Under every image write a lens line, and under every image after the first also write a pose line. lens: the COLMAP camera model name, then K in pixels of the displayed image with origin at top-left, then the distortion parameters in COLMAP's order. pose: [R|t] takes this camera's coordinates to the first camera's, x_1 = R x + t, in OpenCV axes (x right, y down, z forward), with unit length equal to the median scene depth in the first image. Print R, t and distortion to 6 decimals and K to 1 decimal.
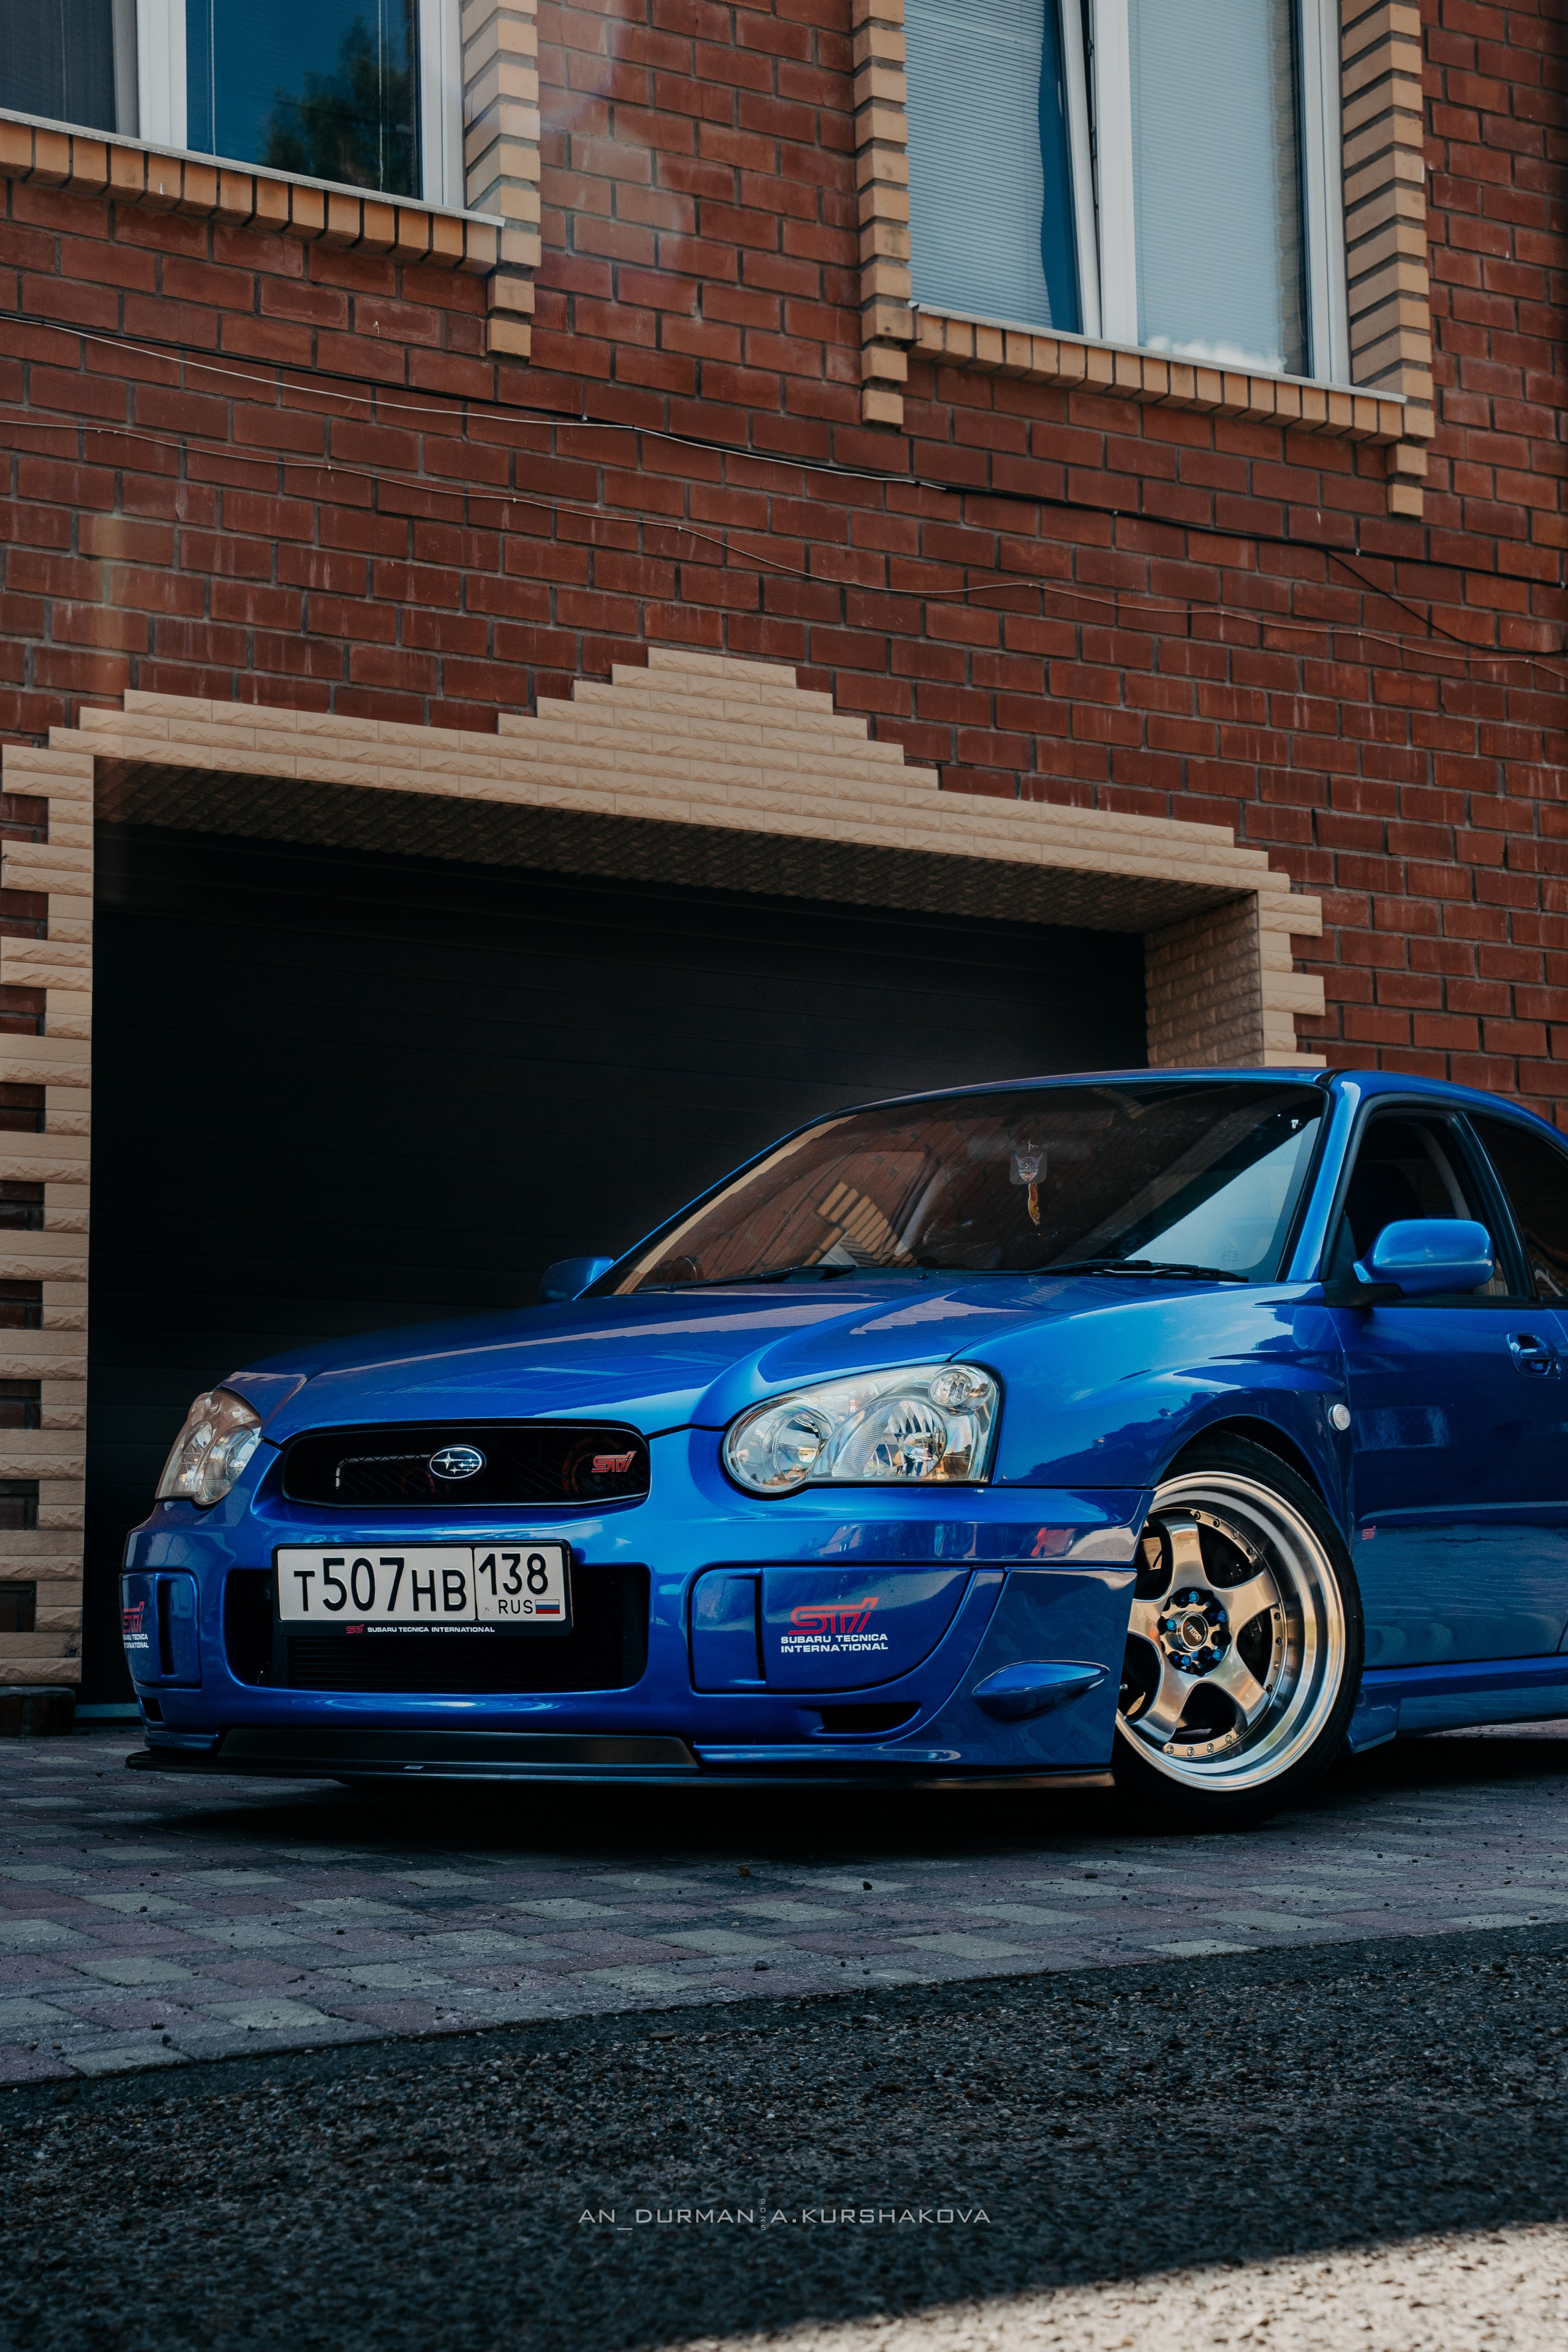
lens RADIAL K [[3530.4, 0, 831.3], [0, 3530.4, 1166.9], [0, 0, 1]] dist [0.151101, 0.123461]
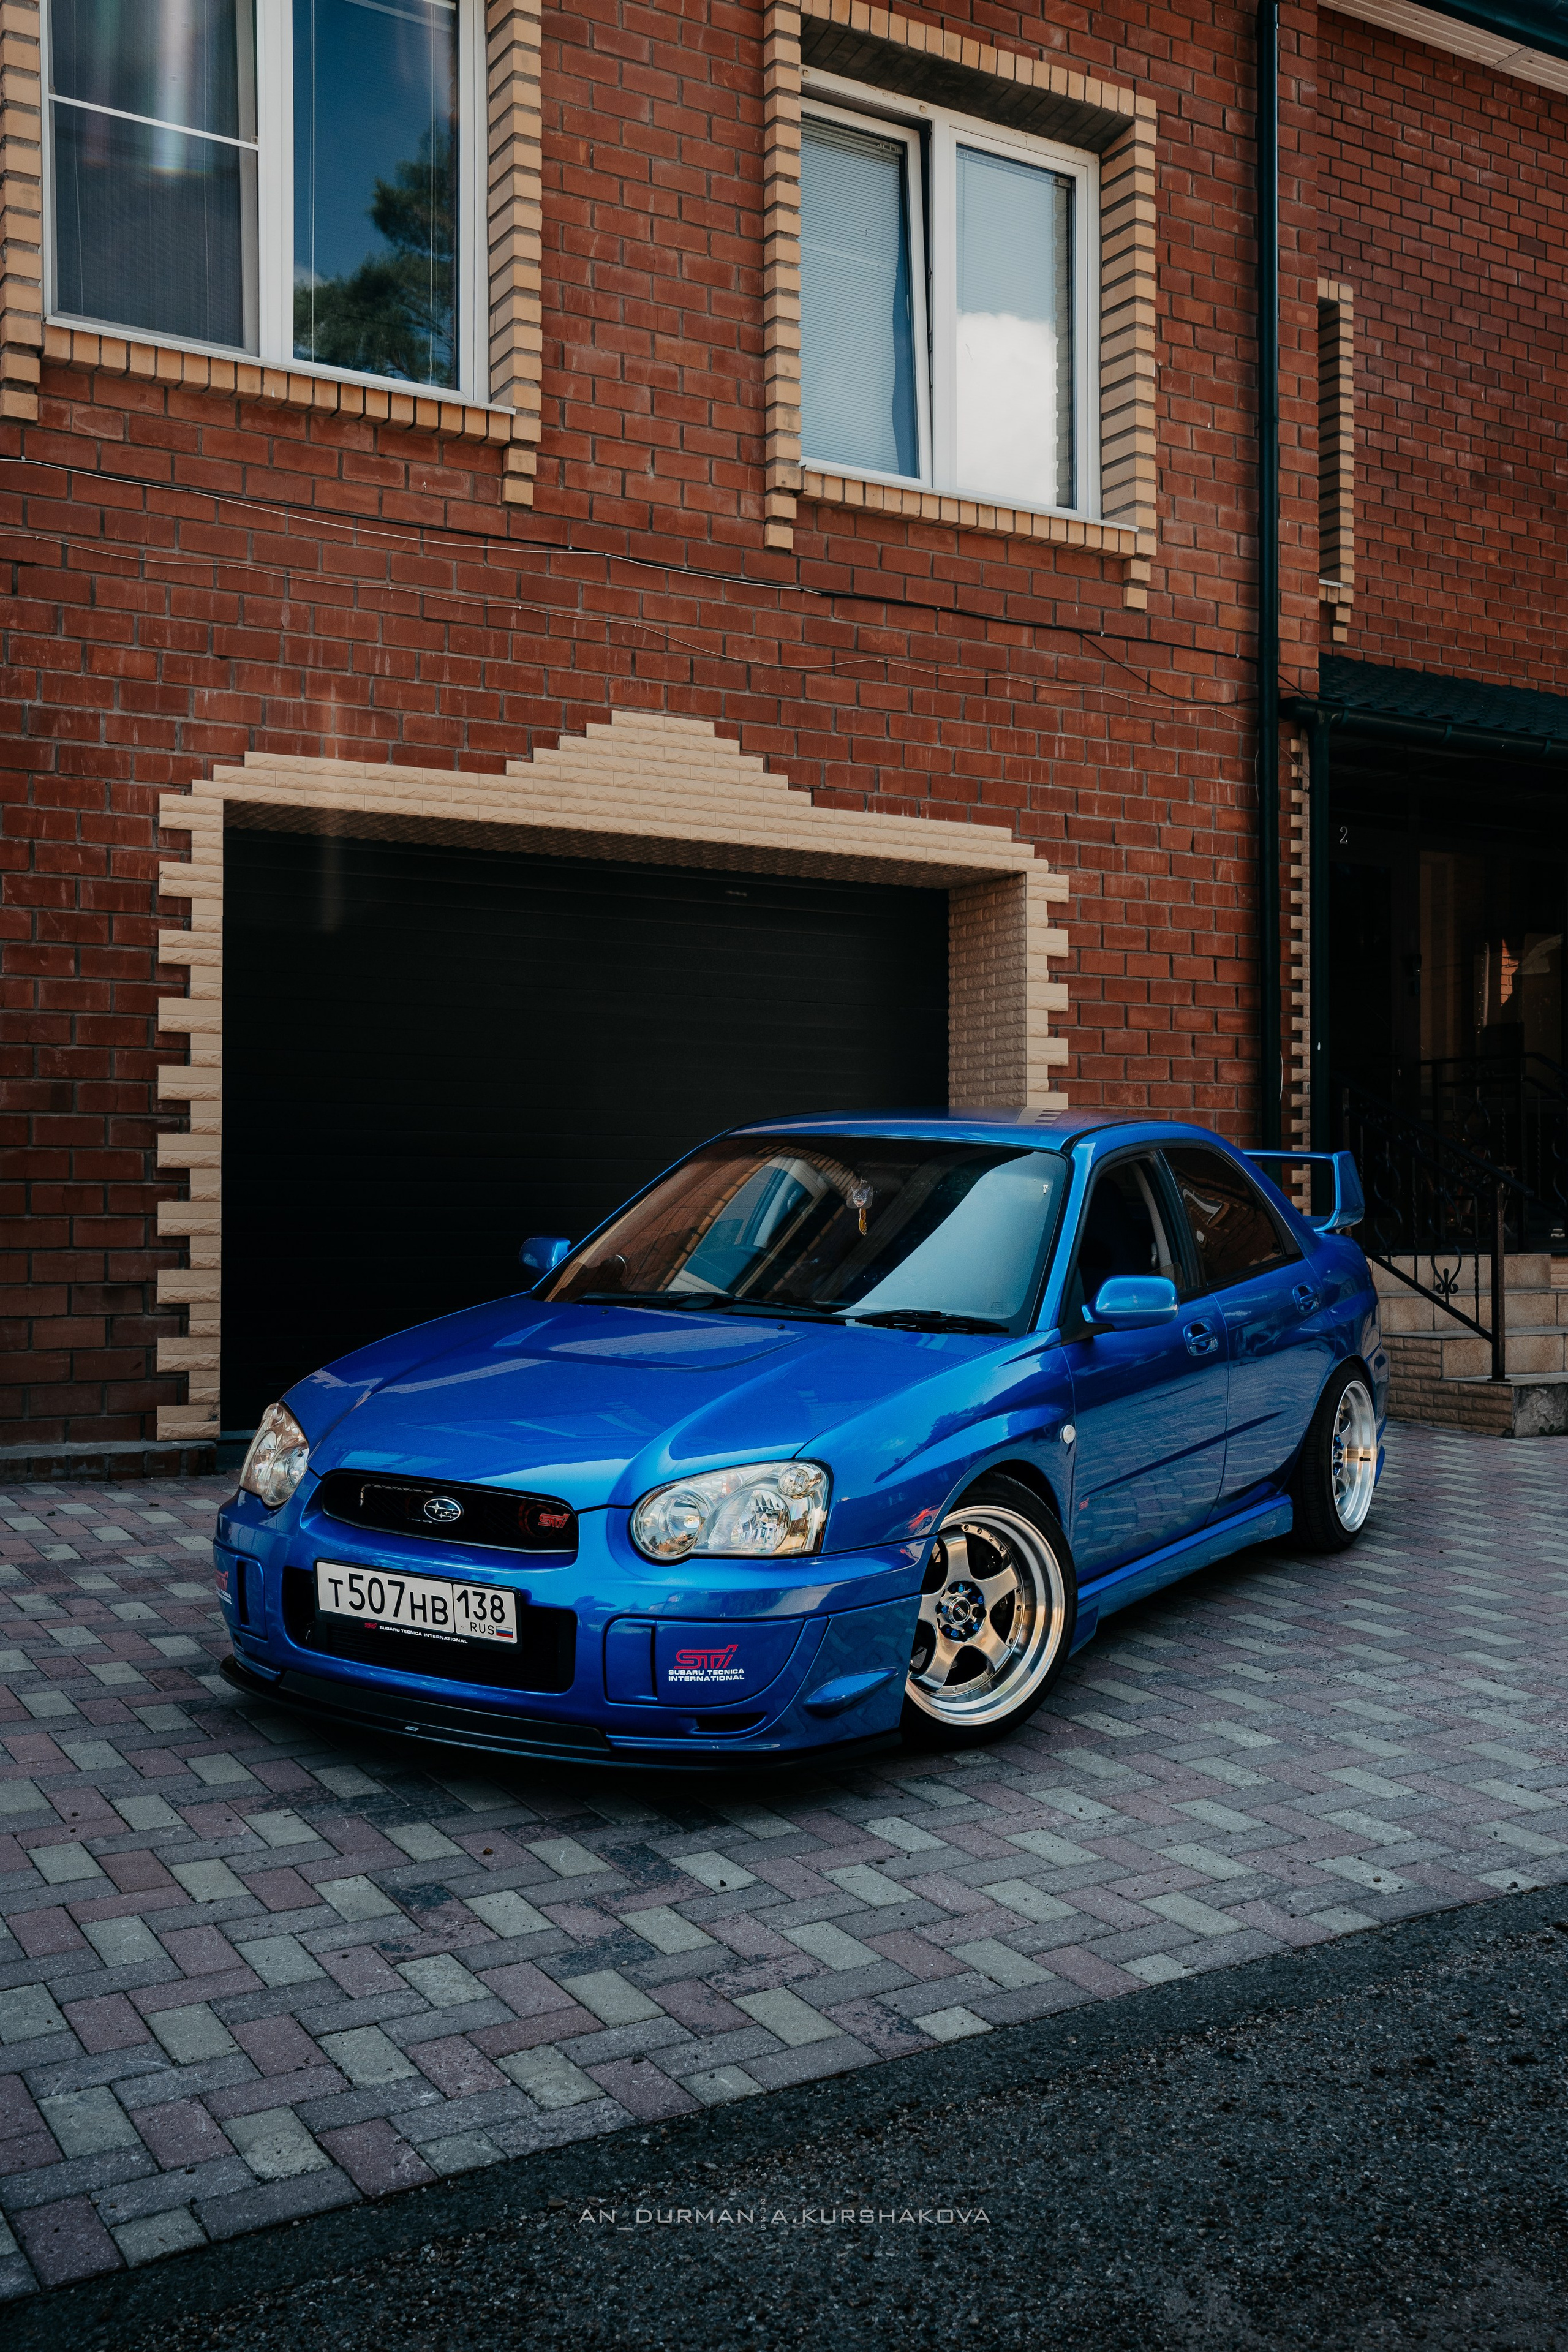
lens RADIAL K [[2239.7, 0, 827.8], [0, 2239.7, 1169.4], [0, 0, 1]] dist [-0.032882, 0.094300]
pose [[0.999034, 0.021673, 0.038232, 0.005421], [-0.026965, 0.989234, 0.143838, -0.096777], [-0.034703, -0.144730, 0.988862, 0.071147]]
